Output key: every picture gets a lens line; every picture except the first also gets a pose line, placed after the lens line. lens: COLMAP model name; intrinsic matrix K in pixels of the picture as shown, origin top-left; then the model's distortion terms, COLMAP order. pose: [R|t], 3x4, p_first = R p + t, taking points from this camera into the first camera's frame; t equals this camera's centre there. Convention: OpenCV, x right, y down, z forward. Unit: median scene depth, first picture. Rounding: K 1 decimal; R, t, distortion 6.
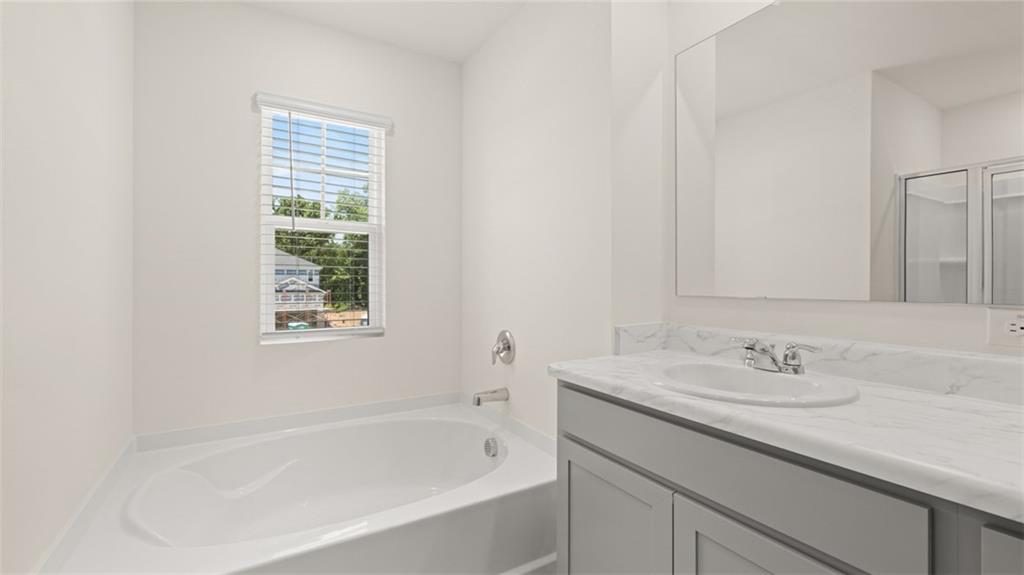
lens RADIAL K [[429.8, 0, 509.2], [0, 429.8, 278.6], [0, 0, 1]] dist [-0.000447, -0.000211]
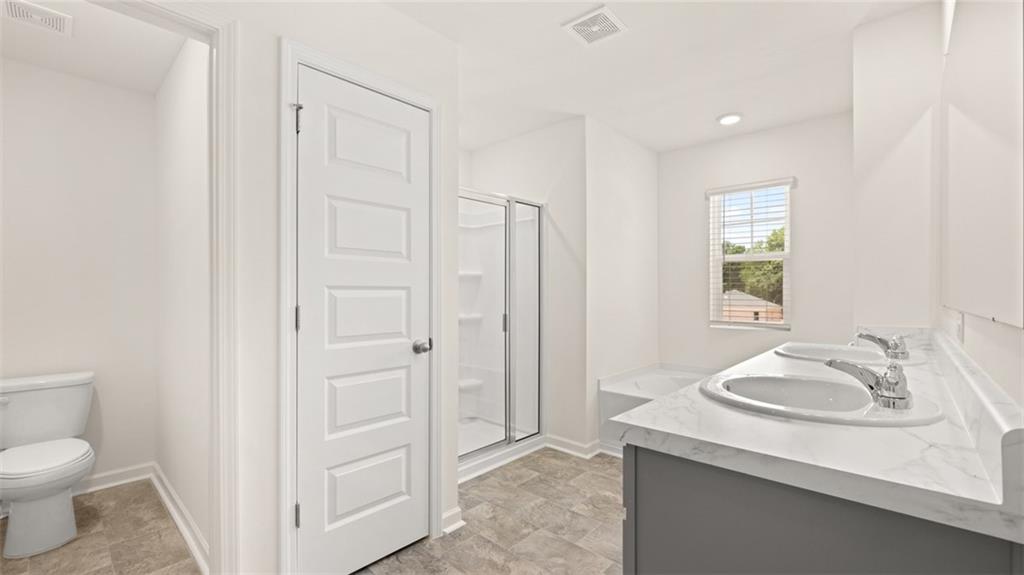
lens RADIAL K [[429.8, 0, 510.6], [0, 429.8, 297.9], [0, 0, 1]] dist [-0.000447, -0.000211]
pose [[0.263612, 0.009657, -0.964580, 0.830371], [0.007154, 0.999903, 0.011966, 0.001551], [0.964602, -0.010055, 0.263518, -0.262071]]
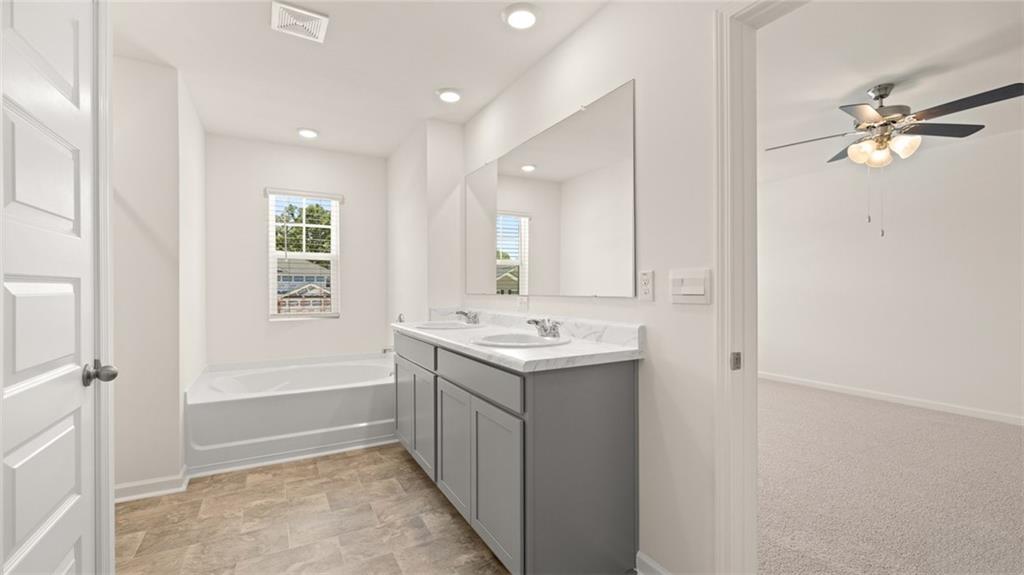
lens RADIAL K [[429.8, 0, 516.6], [0, 429.8, 290.8], [0, 0, 1]] dist [-0.000447, -0.000211]
pose [[0.999662, 0.001099, -0.025991, 0.482529], [-0.000733, 0.999900, 0.014098, -0.003350], [0.026004, -0.014075, 0.999563, -0.744043]]
